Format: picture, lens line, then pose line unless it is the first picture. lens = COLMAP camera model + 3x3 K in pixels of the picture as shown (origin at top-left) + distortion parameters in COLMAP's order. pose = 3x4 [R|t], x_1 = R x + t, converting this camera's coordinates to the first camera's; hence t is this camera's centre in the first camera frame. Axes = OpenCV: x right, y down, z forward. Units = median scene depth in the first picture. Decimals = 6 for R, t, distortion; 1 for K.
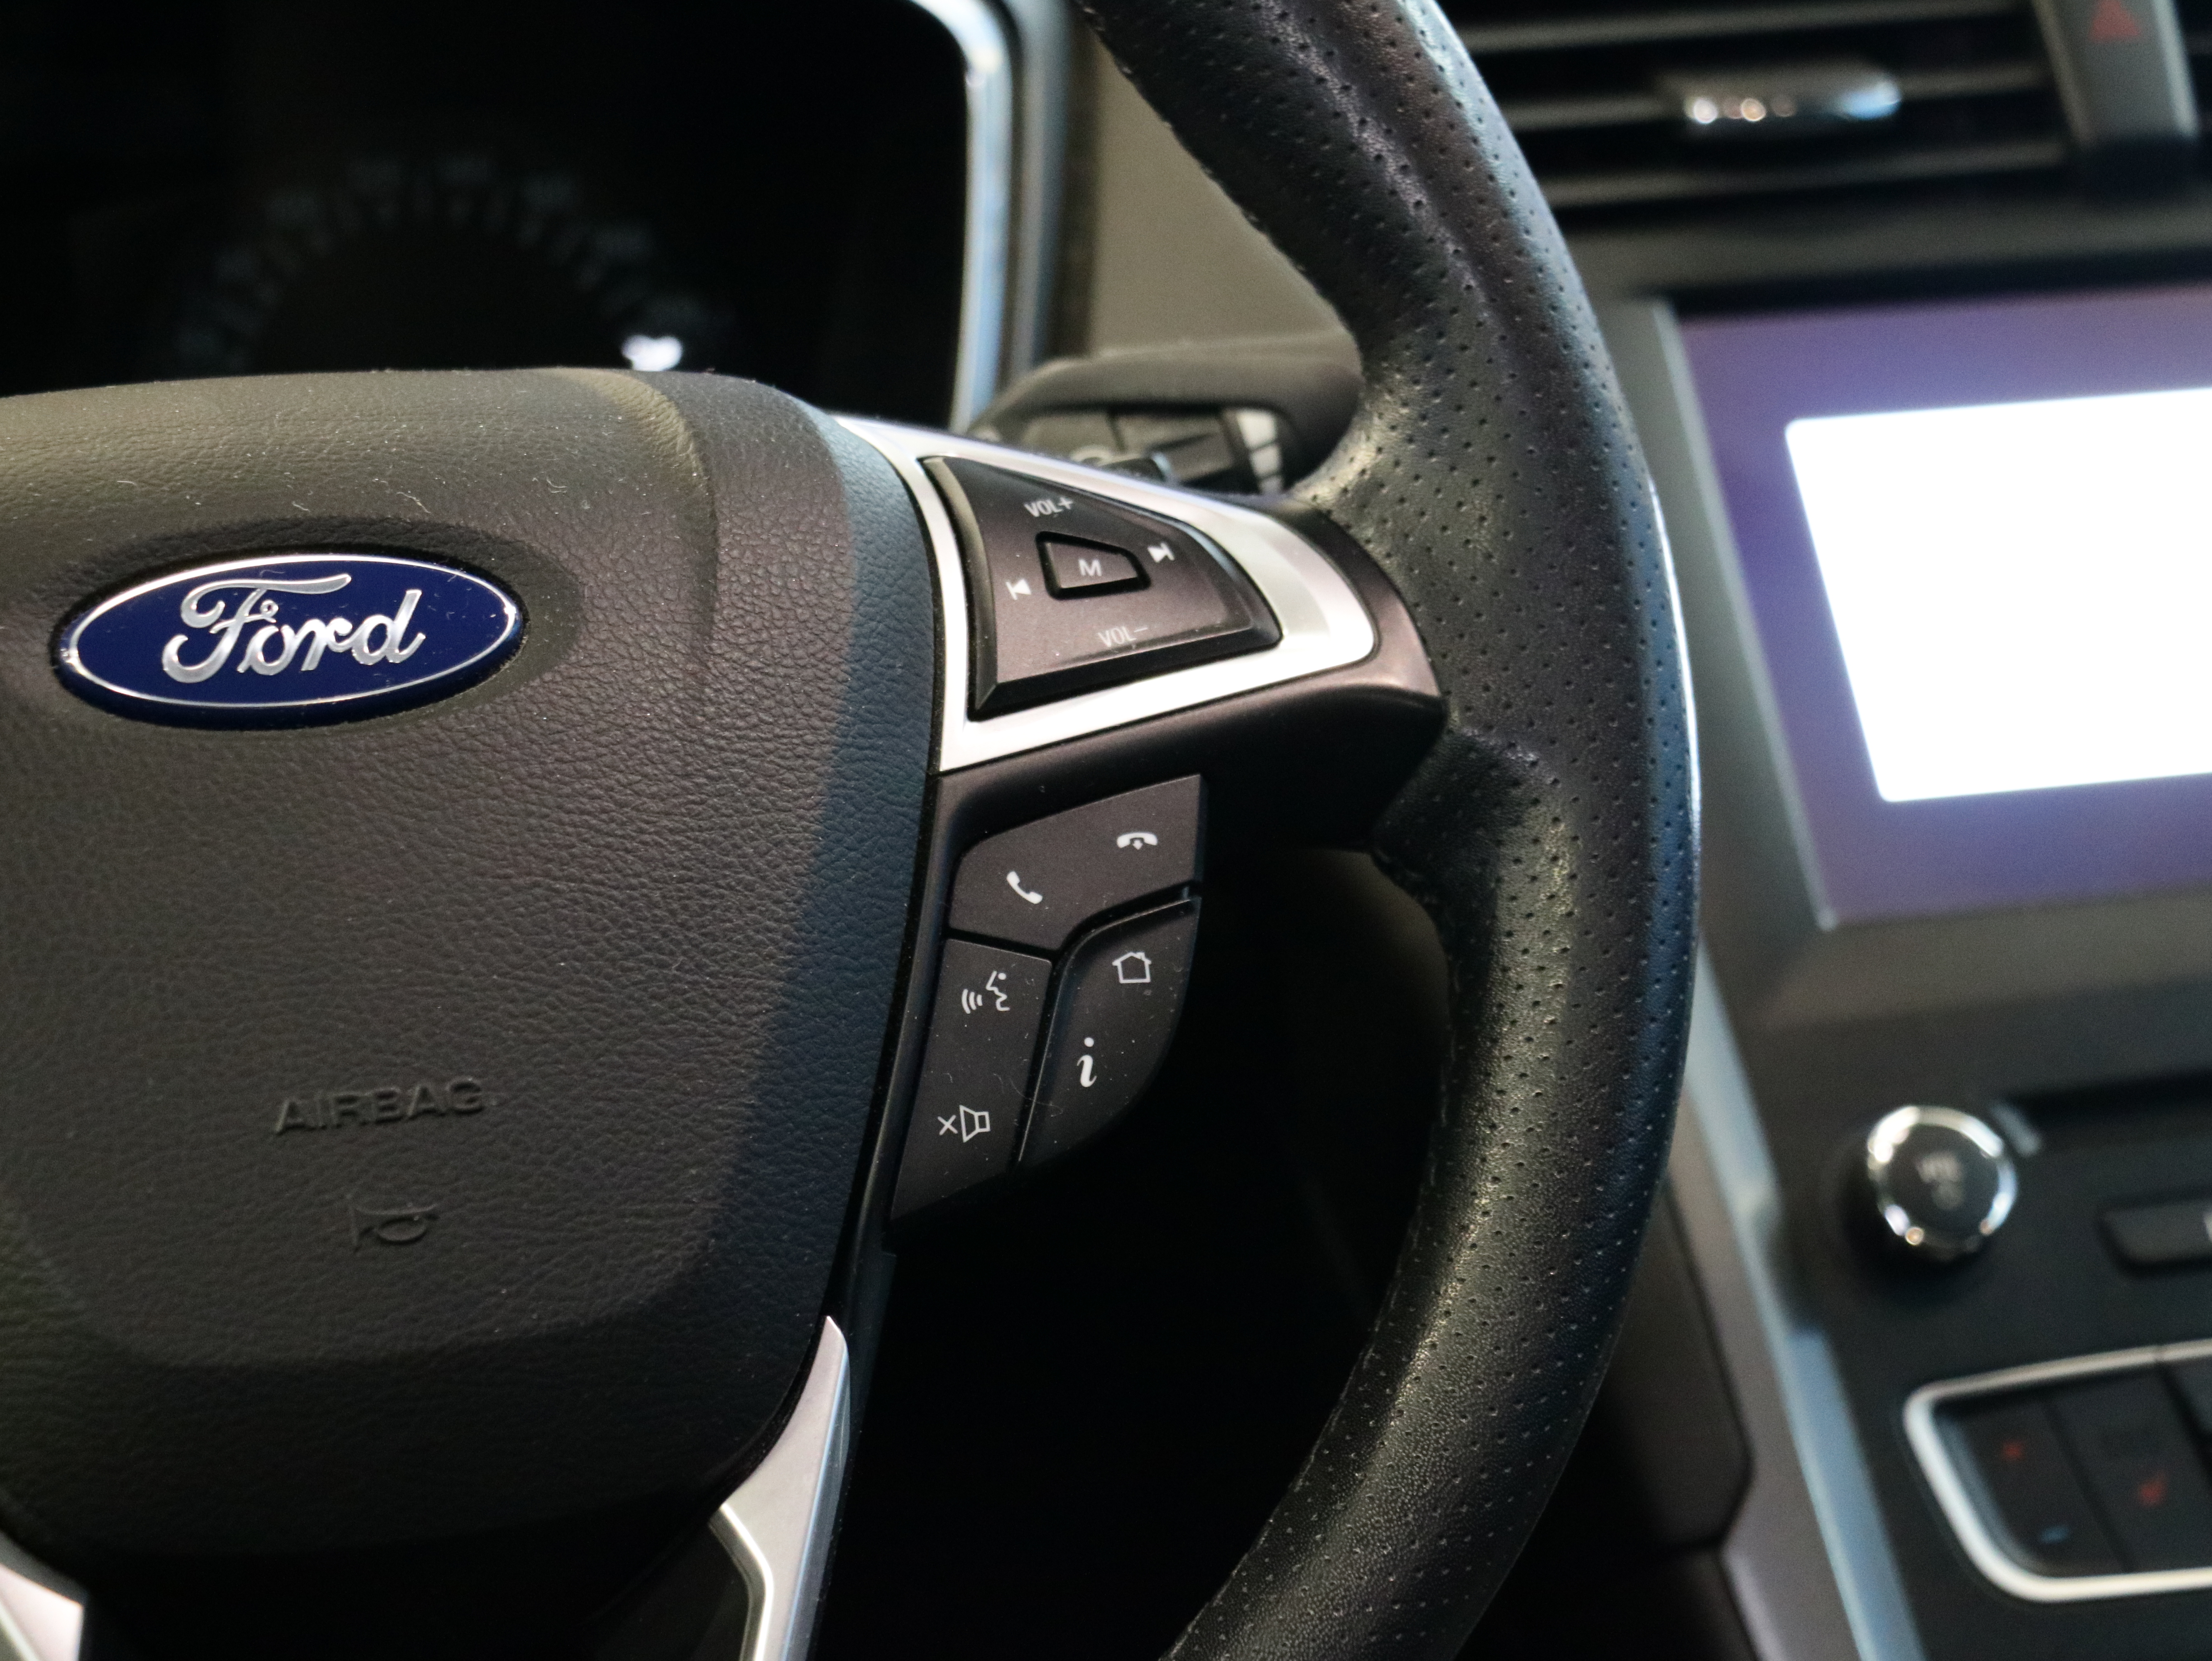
lens RADIAL K [[7534.3, 0, 1101.4], [0, 7534.3, 832.4], [0, 0, 1]] dist [-0.045384, 0.000000]
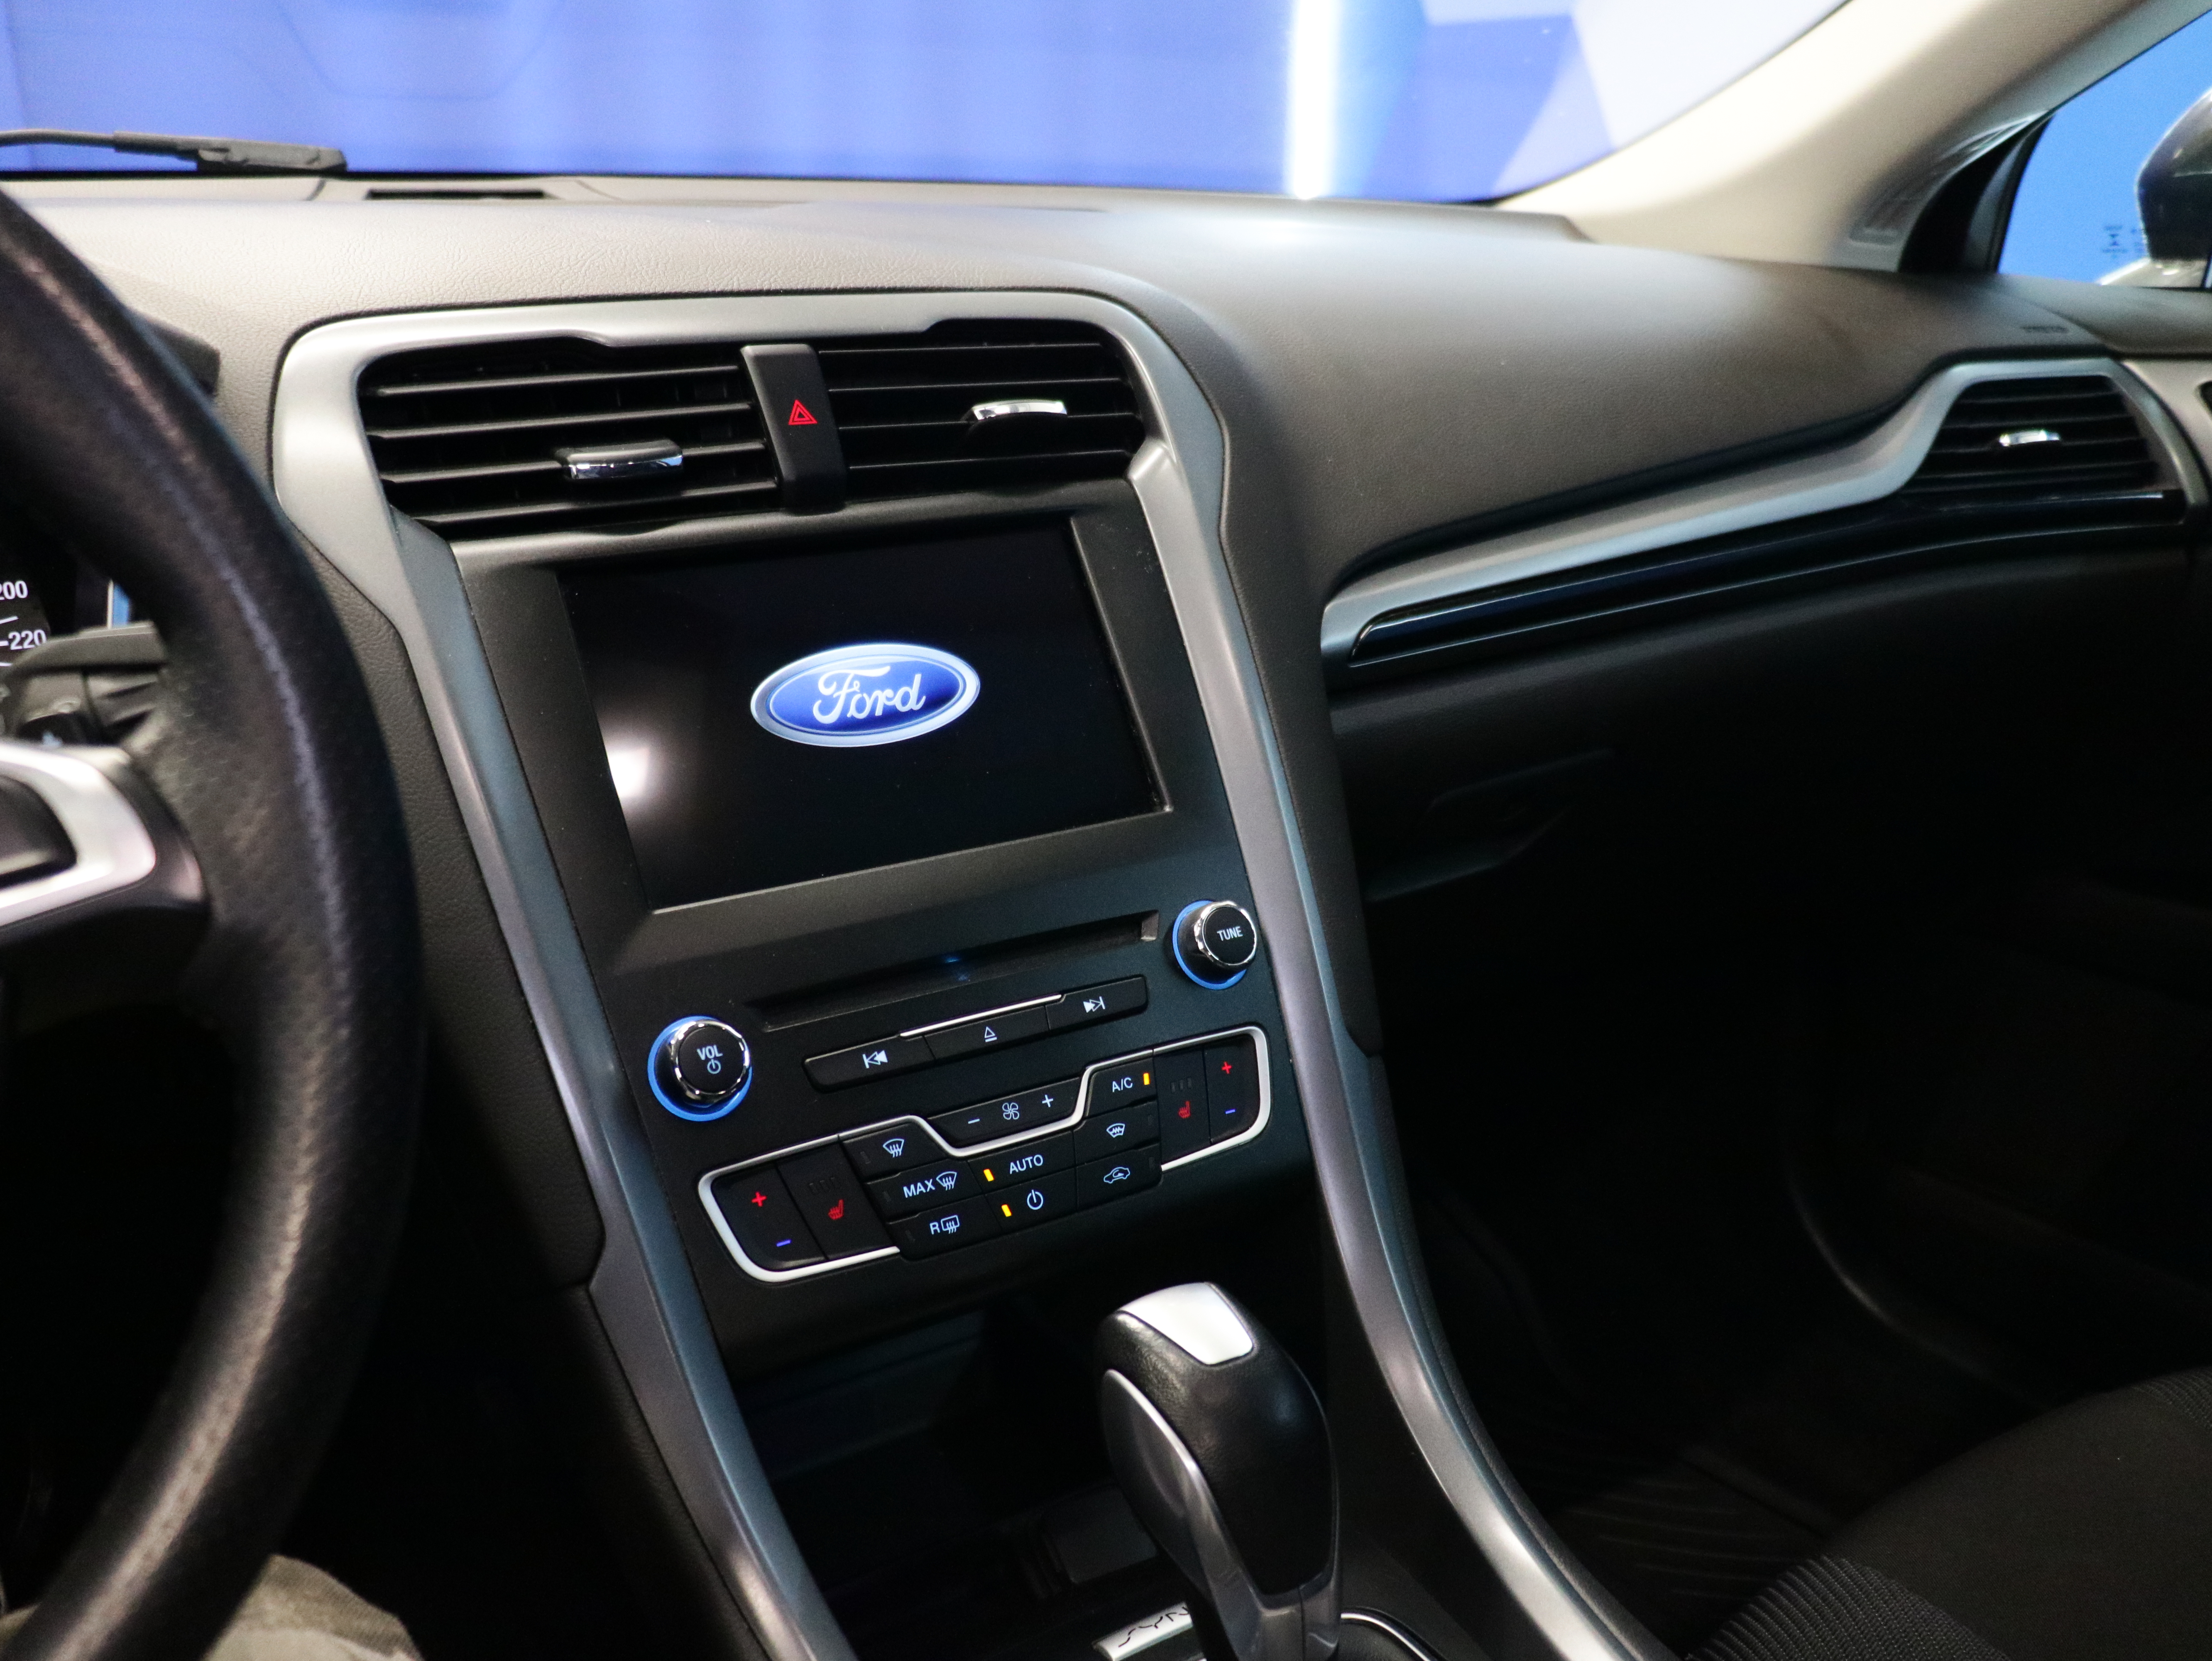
lens RADIAL K [[1969.1, 0, 1101.4], [0, 1969.1, 822.9], [0, 0, 1]] dist [-0.033849, 0.059632]
pose [[0.979039, -0.054921, 0.196129, 0.136797], [0.038216, 0.995390, 0.087970, -0.057949], [-0.200057, -0.078631, 0.976624, 0.626645]]
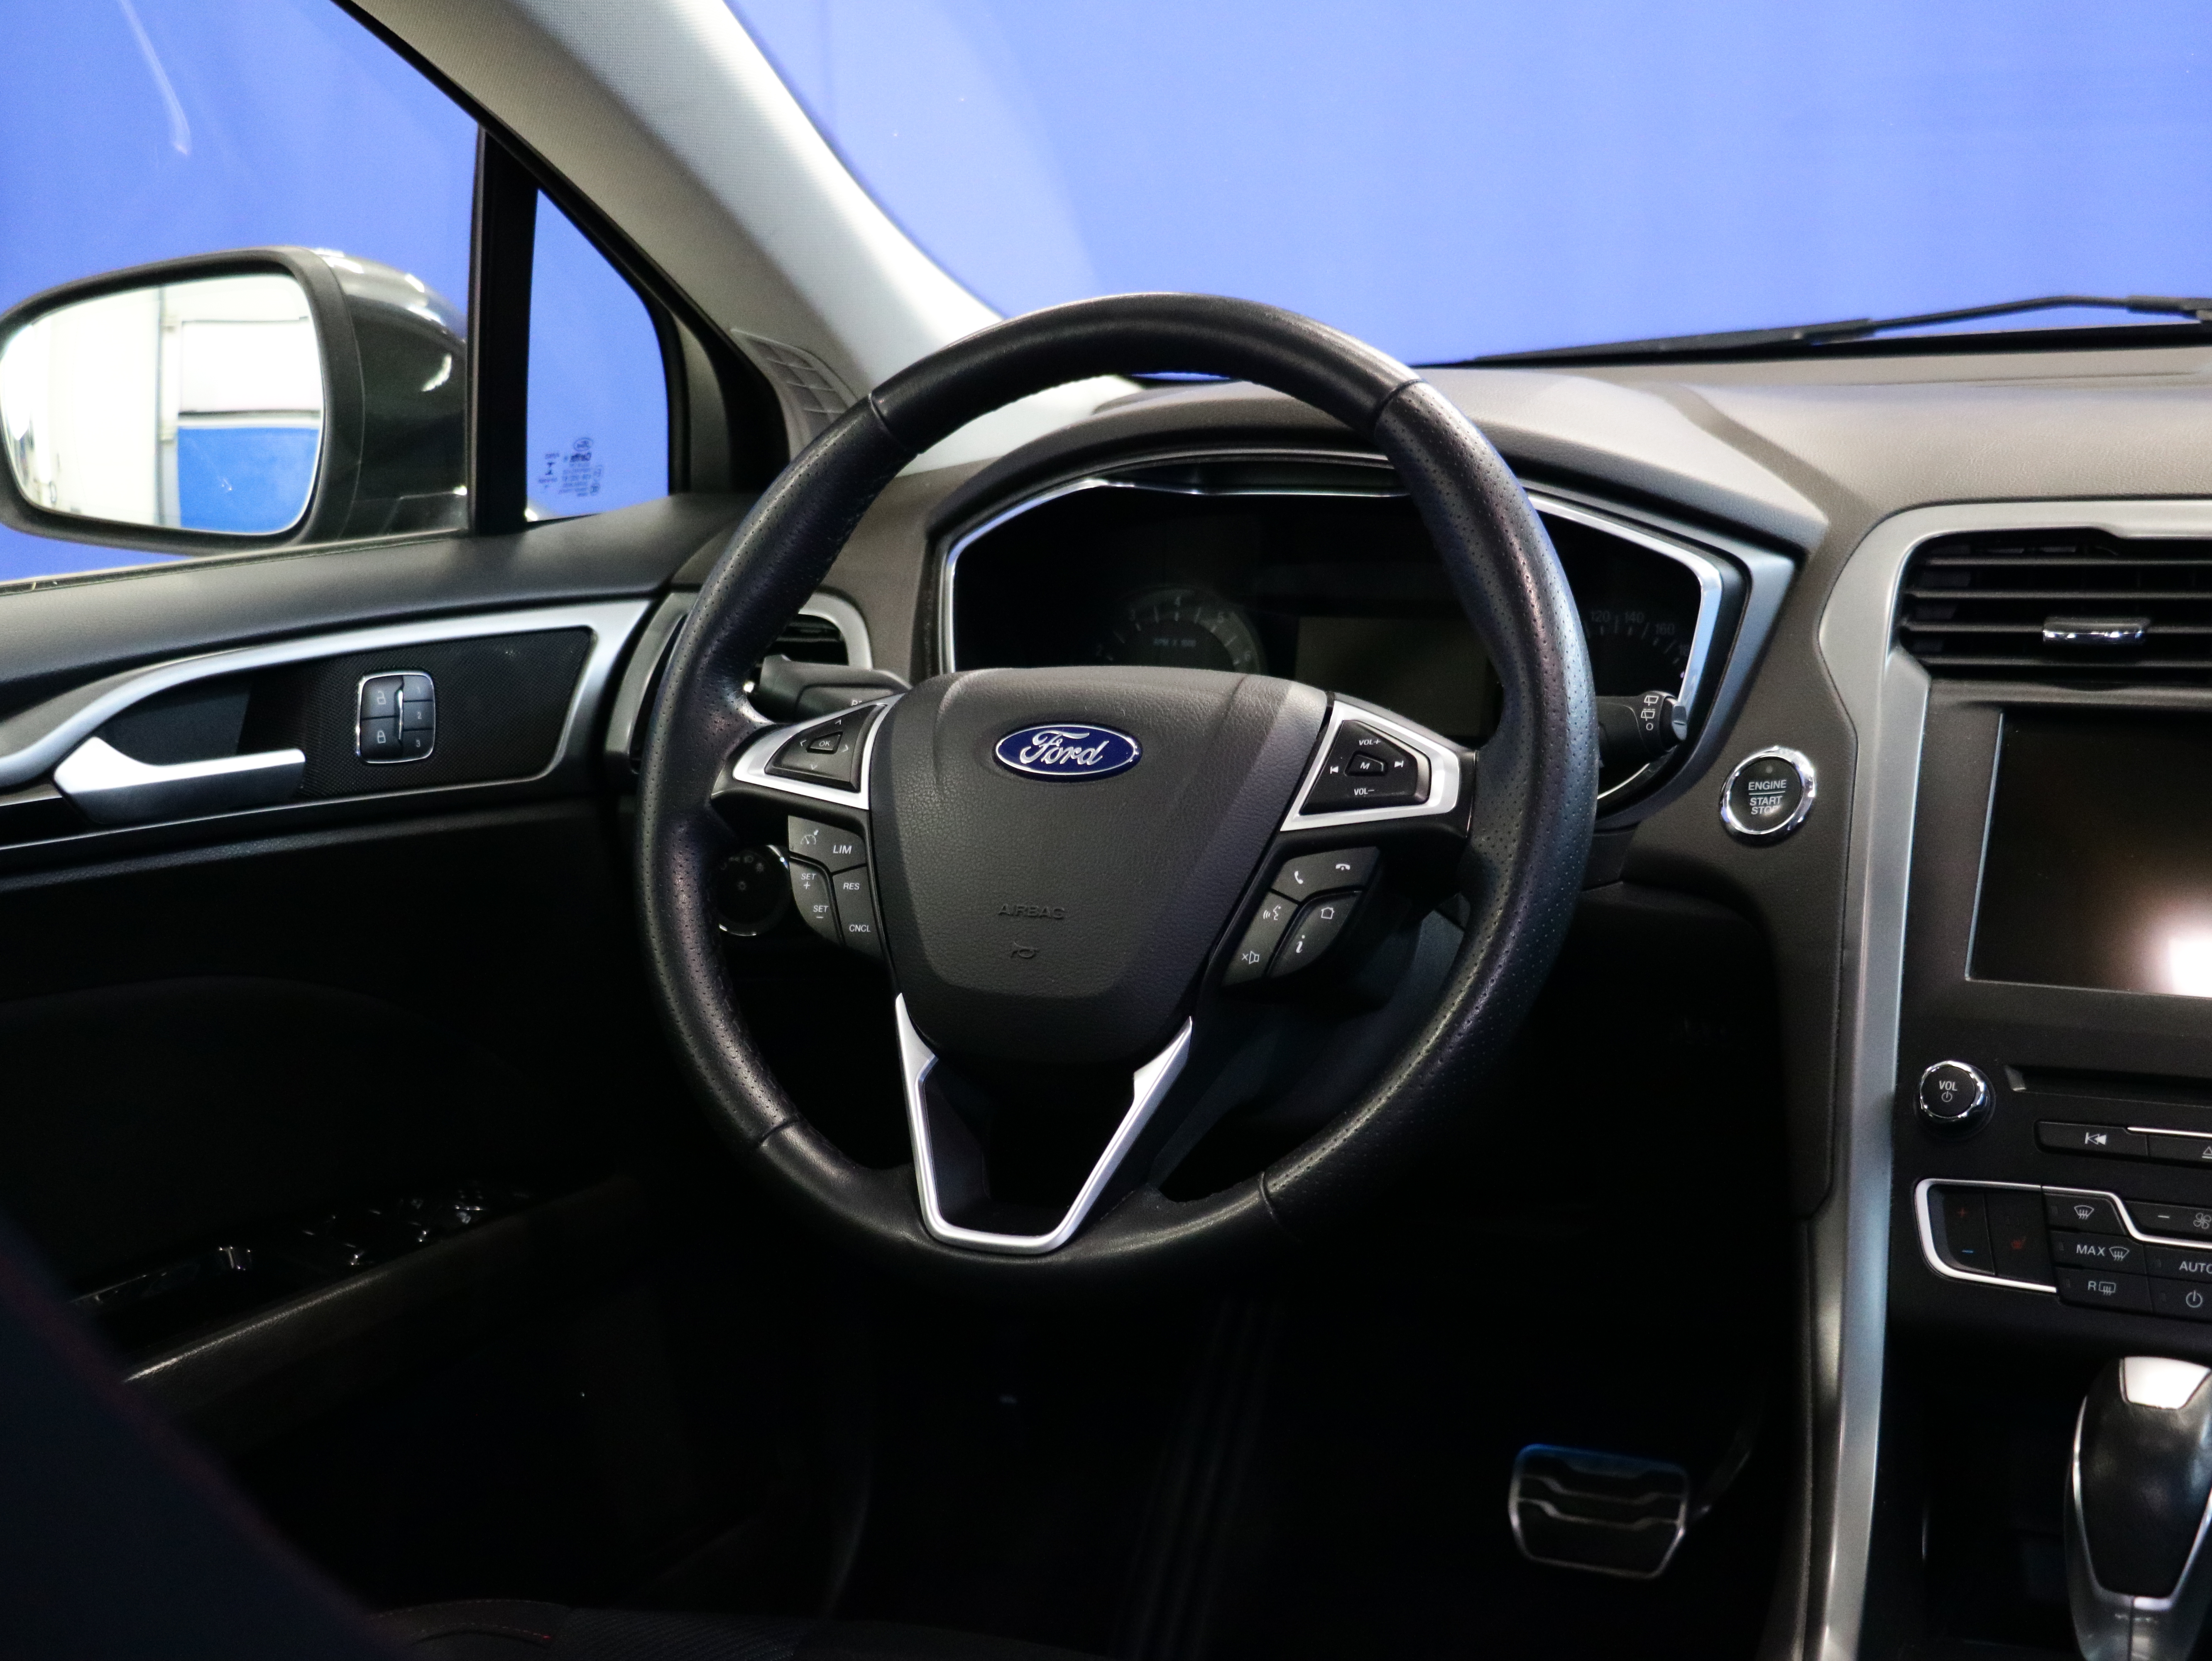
lens RADIAL K [[2987.7, 0, 1089.3], [0, 2987.7, 825.3], [0, 0, 1]] dist [-0.006524, 0.000000]
pose [[0.676661, 0.127532, -0.725166, 0.708716], [-0.135267, 0.989654, 0.047827, -0.051924], [0.723763, 0.065728, 0.686911, 0.200003]]
